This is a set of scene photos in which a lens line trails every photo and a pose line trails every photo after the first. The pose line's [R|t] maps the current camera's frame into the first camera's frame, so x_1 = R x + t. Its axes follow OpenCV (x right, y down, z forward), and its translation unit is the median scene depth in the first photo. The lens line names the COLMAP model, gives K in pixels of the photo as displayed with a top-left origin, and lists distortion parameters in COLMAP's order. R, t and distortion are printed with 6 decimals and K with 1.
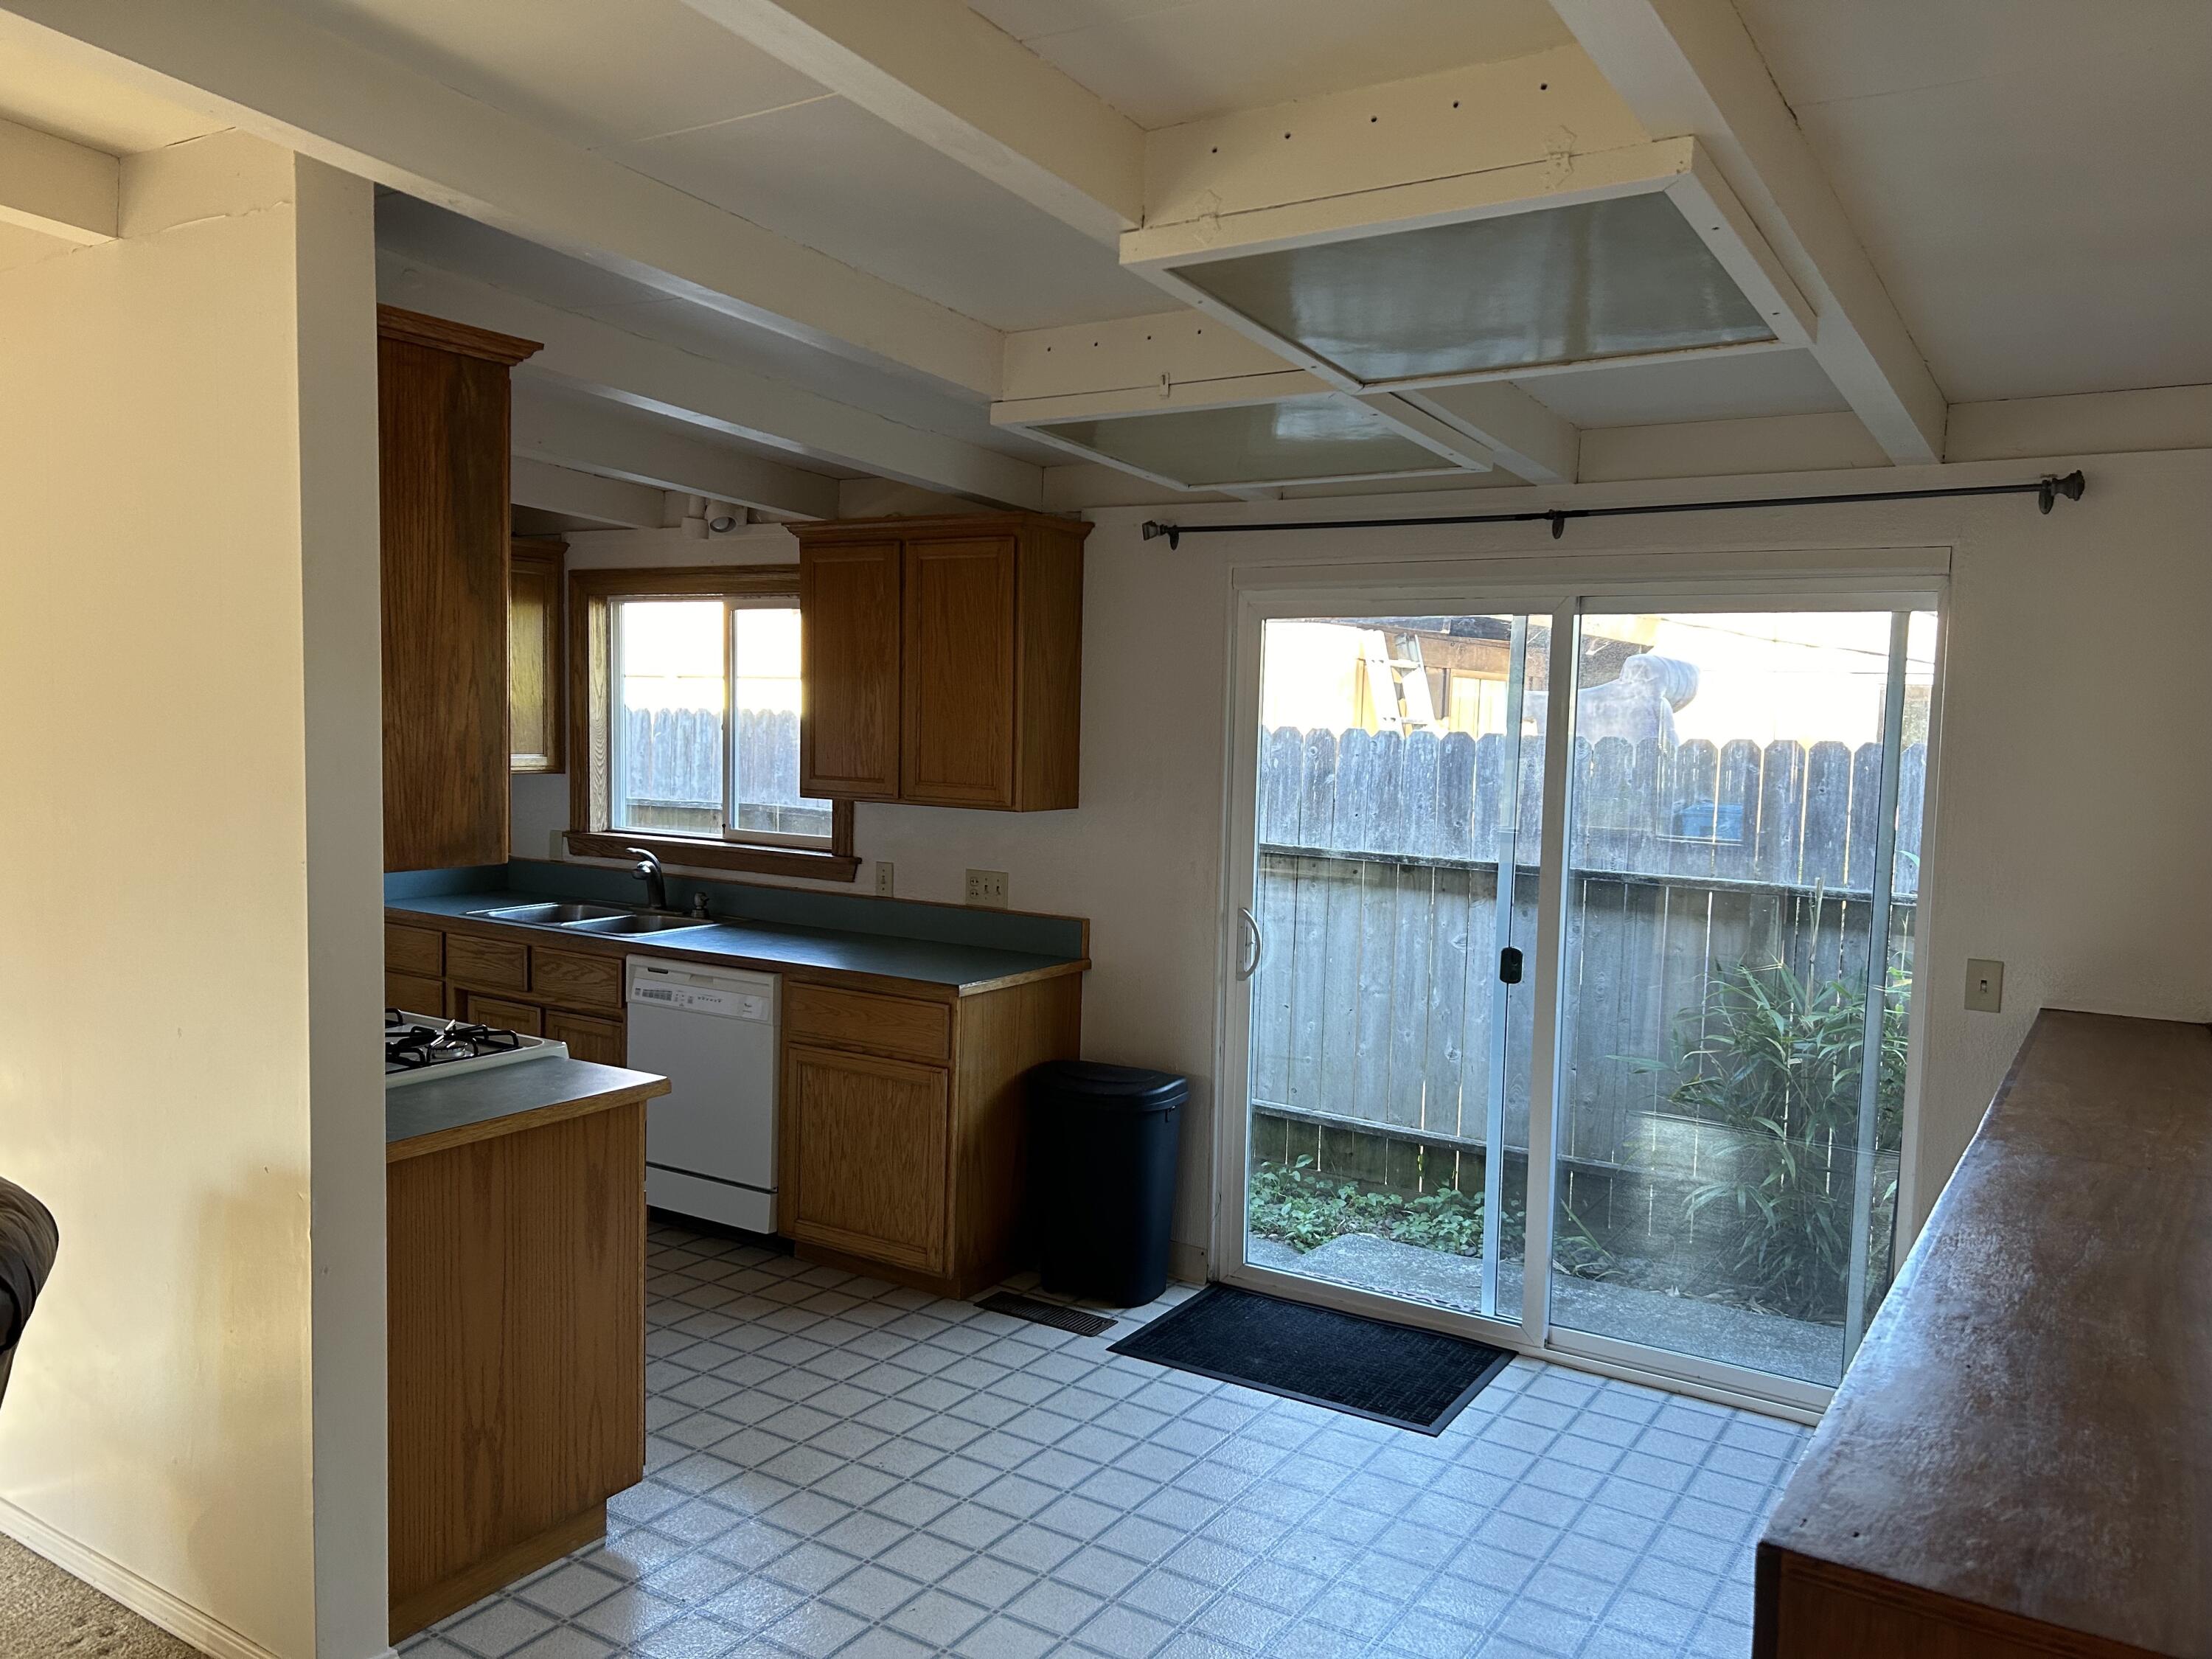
lens RADIAL K [[1657.5, 0, 1110.6], [0, 1657.5, 840.6], [0, 0, 1]] dist [0.044559, -0.045158]
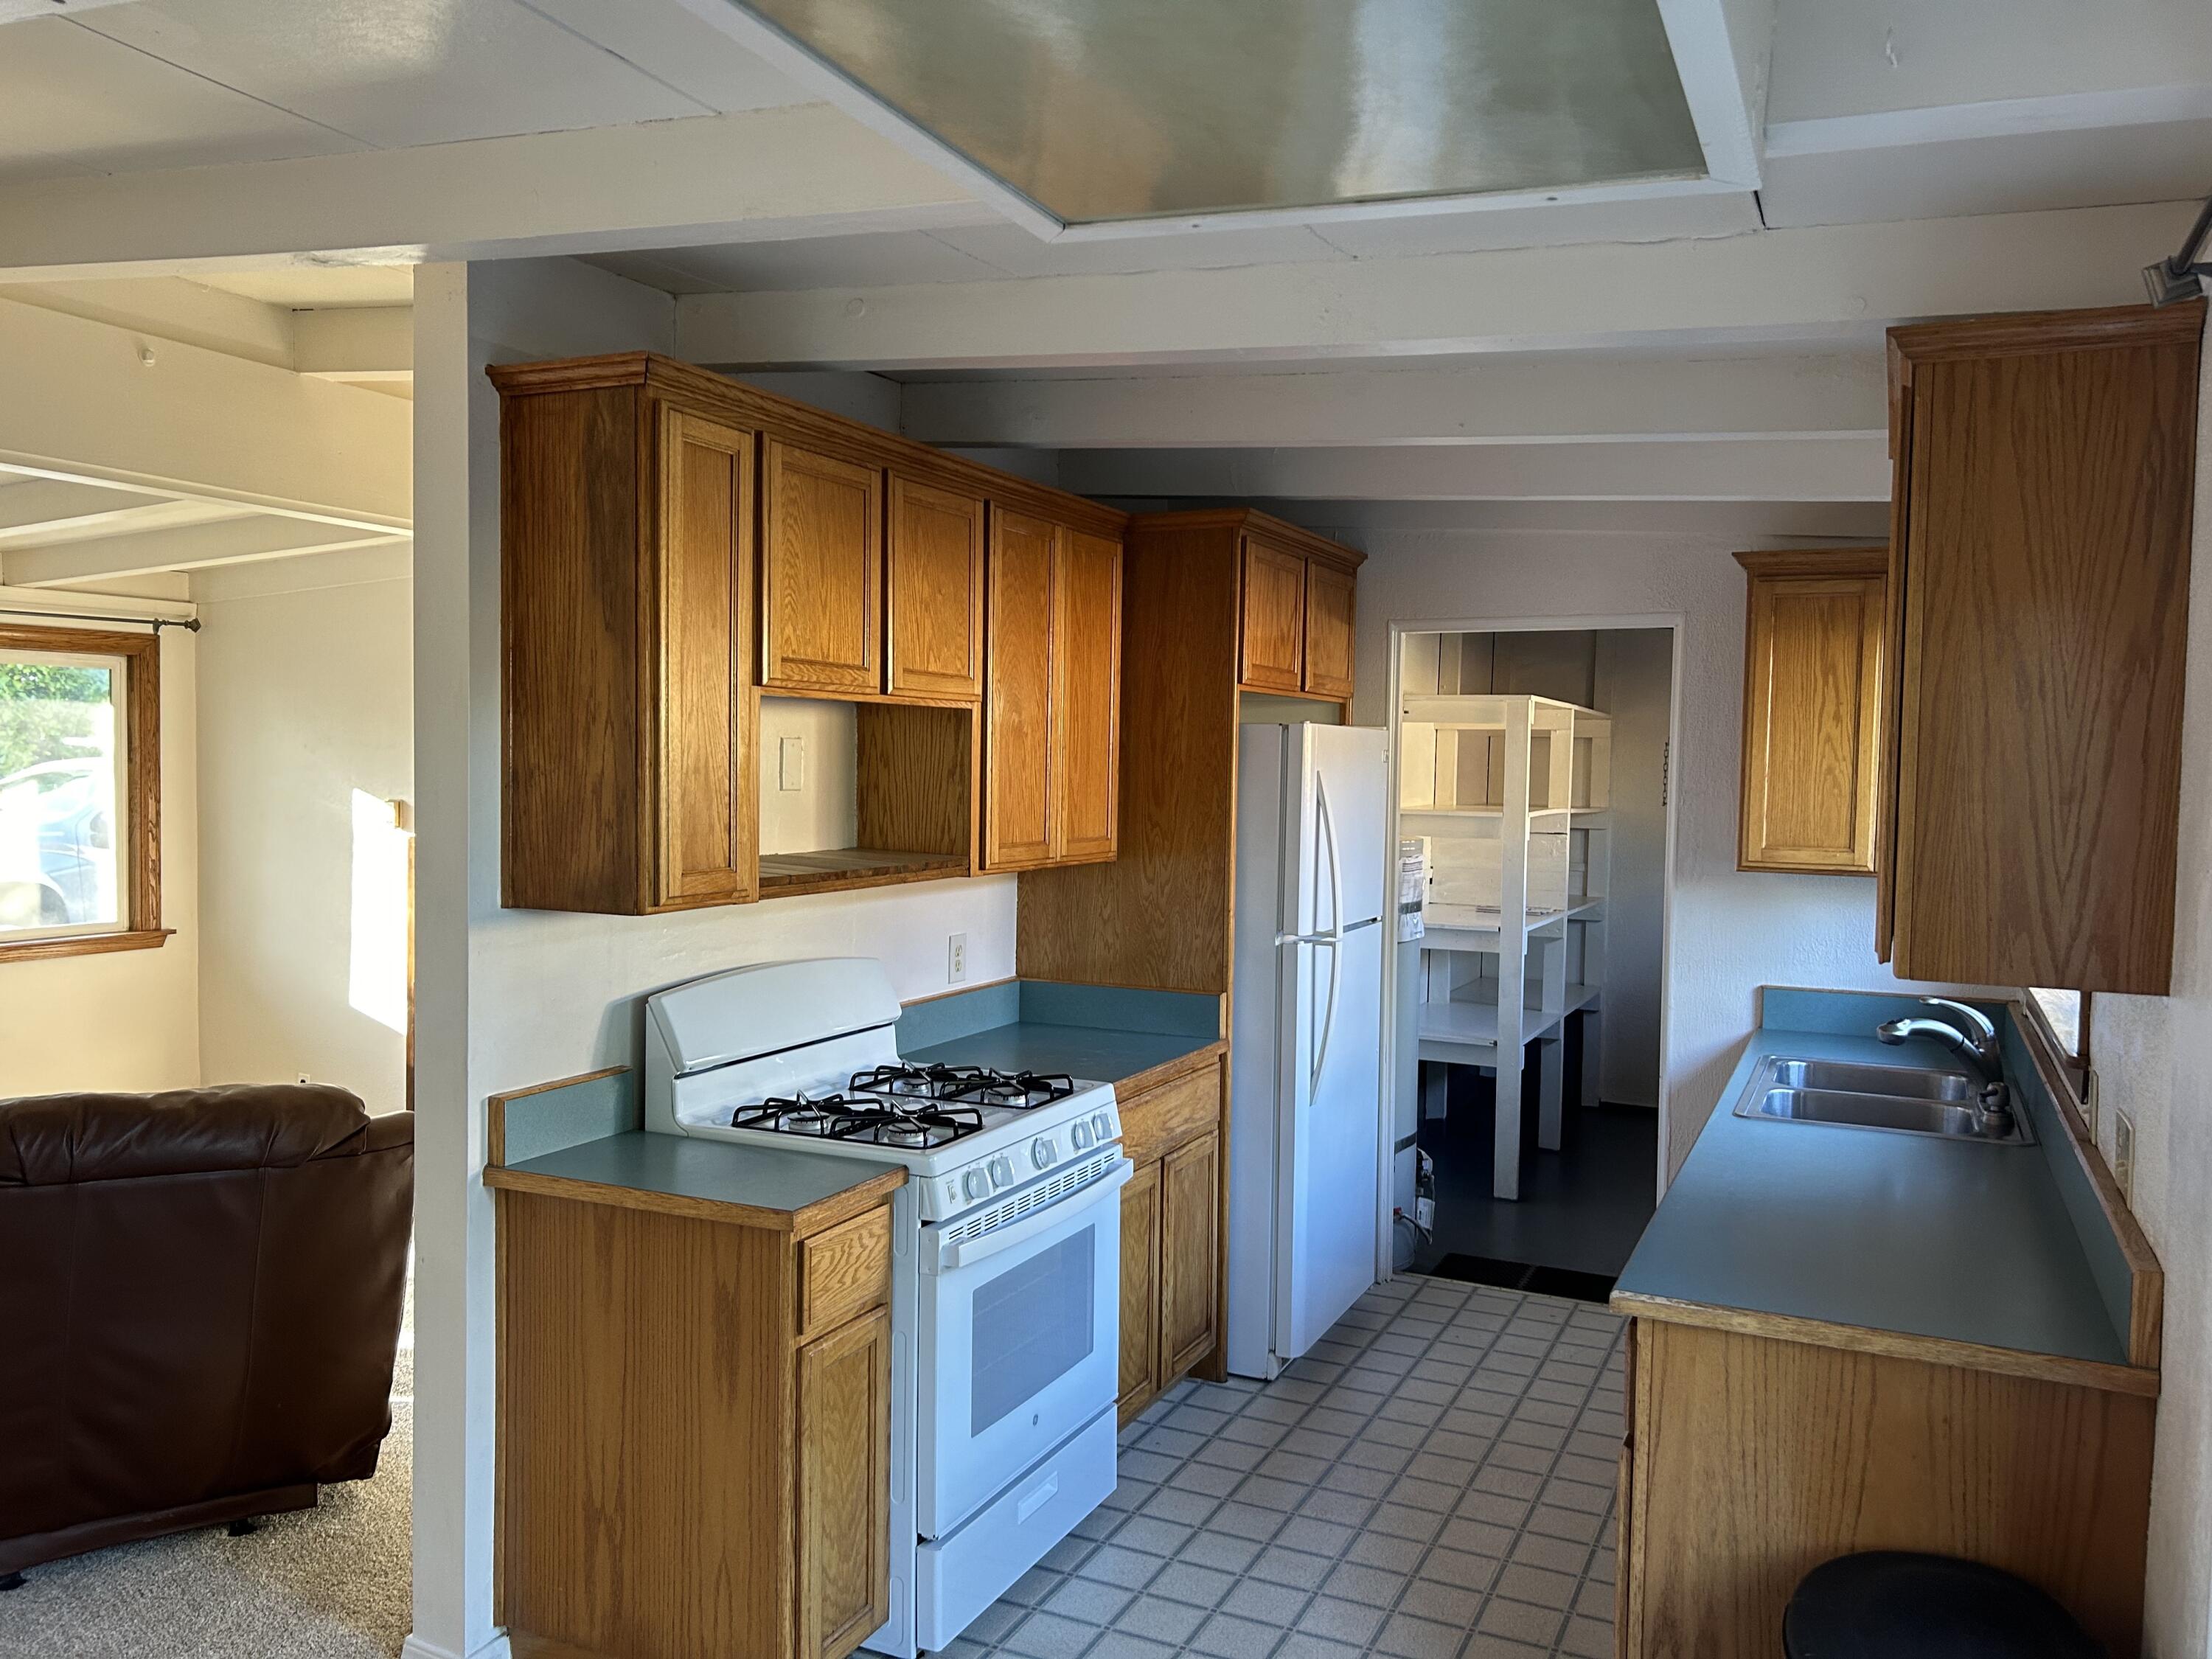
lens RADIAL K [[1662.9, 0, 1100.4], [0, 1662.9, 841.3], [0, 0, 1]] dist [0.011573, 0.004743]
pose [[0.130607, 0.027261, -0.991059, 0.599669], [-0.093299, 0.995524, 0.015088, -0.067316], [0.987034, 0.090495, 0.132566, 1.143217]]
